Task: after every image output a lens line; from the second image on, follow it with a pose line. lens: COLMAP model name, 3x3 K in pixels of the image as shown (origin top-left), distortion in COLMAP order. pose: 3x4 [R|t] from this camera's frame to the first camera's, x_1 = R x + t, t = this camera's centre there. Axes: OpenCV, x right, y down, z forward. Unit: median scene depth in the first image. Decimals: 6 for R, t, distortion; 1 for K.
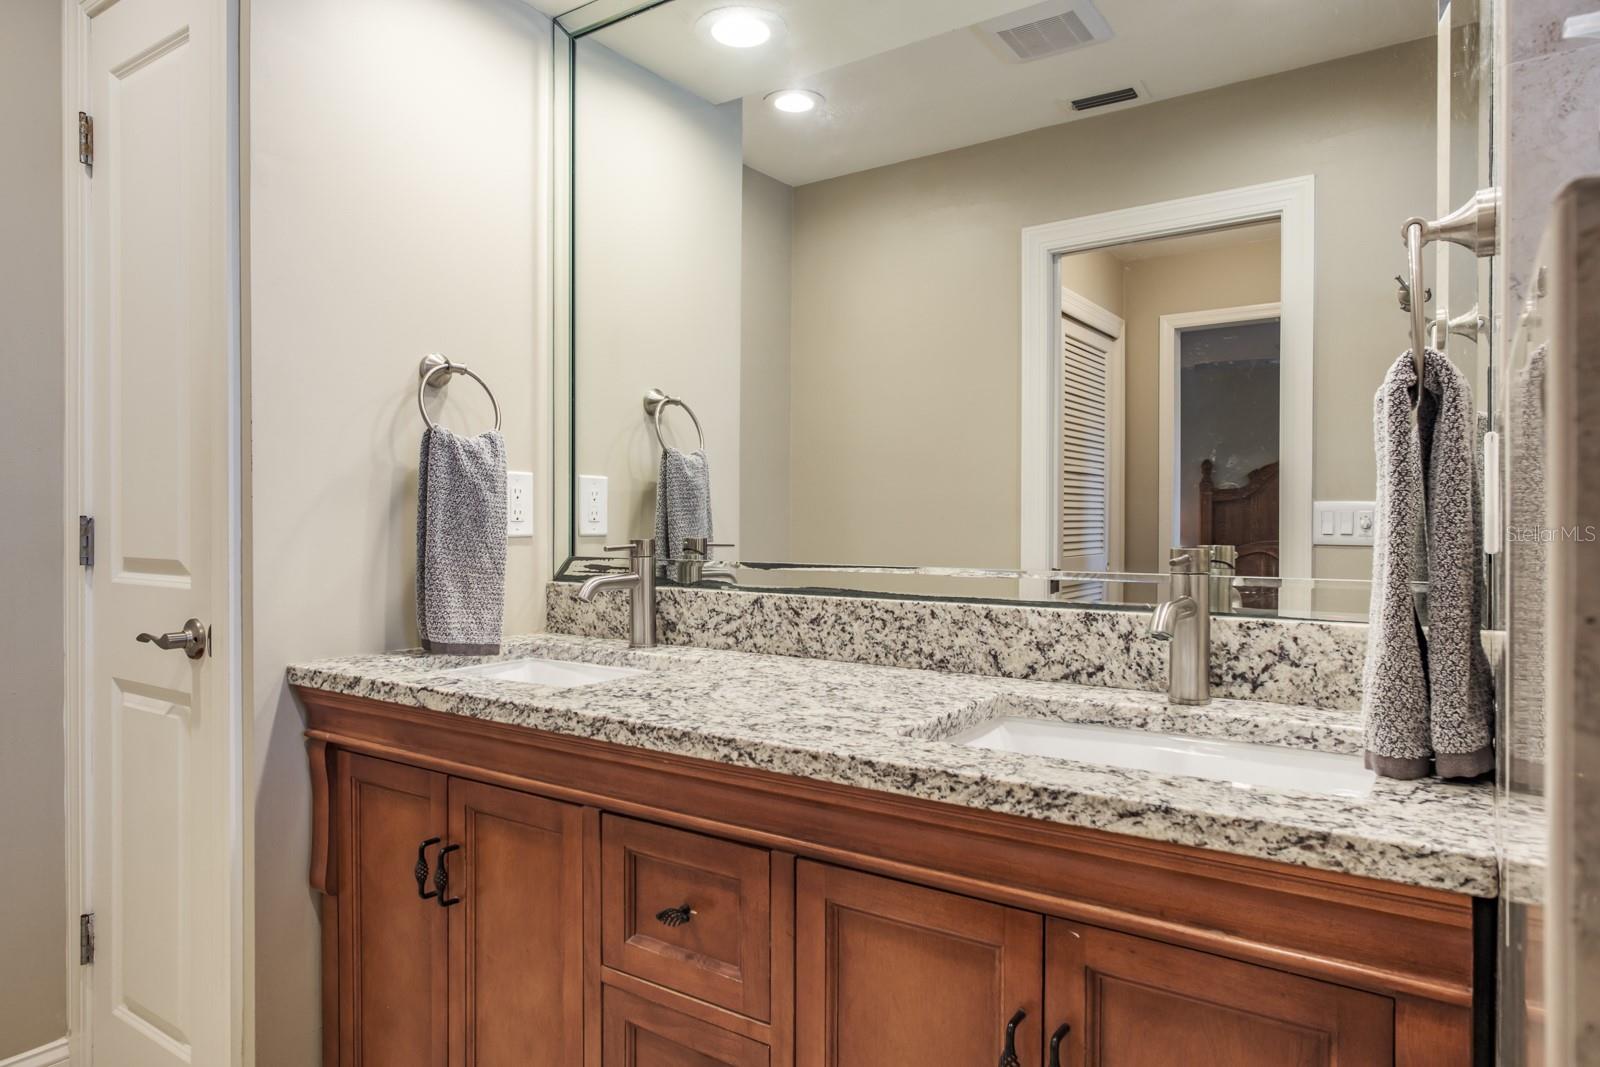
lens RADIAL K [[997.1, 0, 786.2], [0, 997.1, 529.3], [0, 0, 1]] dist [-0.006737, 0.001805]
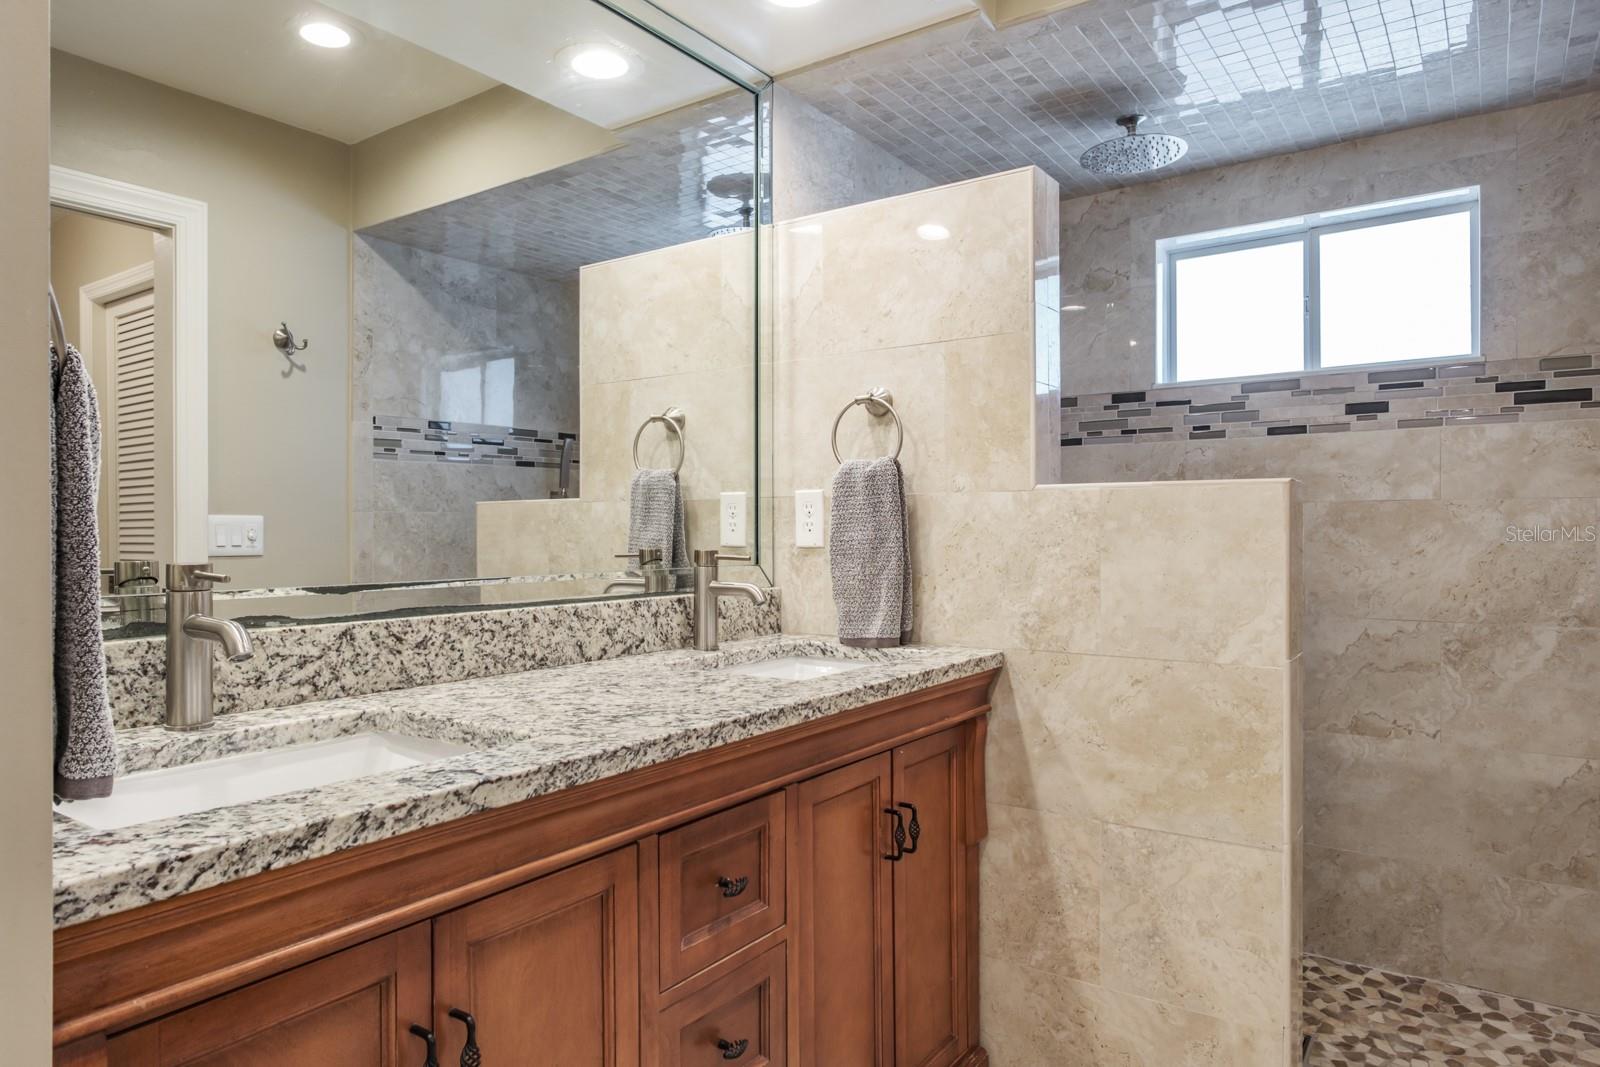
lens RADIAL K [[997.1, 0, 786.0], [0, 997.1, 531.9], [0, 0, 1]] dist [-0.006737, 0.001805]
pose [[0.007409, -0.002480, 0.999969, -0.955421], [0.012220, 0.999922, 0.002389, -0.009257], [-0.999898, 0.012202, 0.007438, 0.721585]]
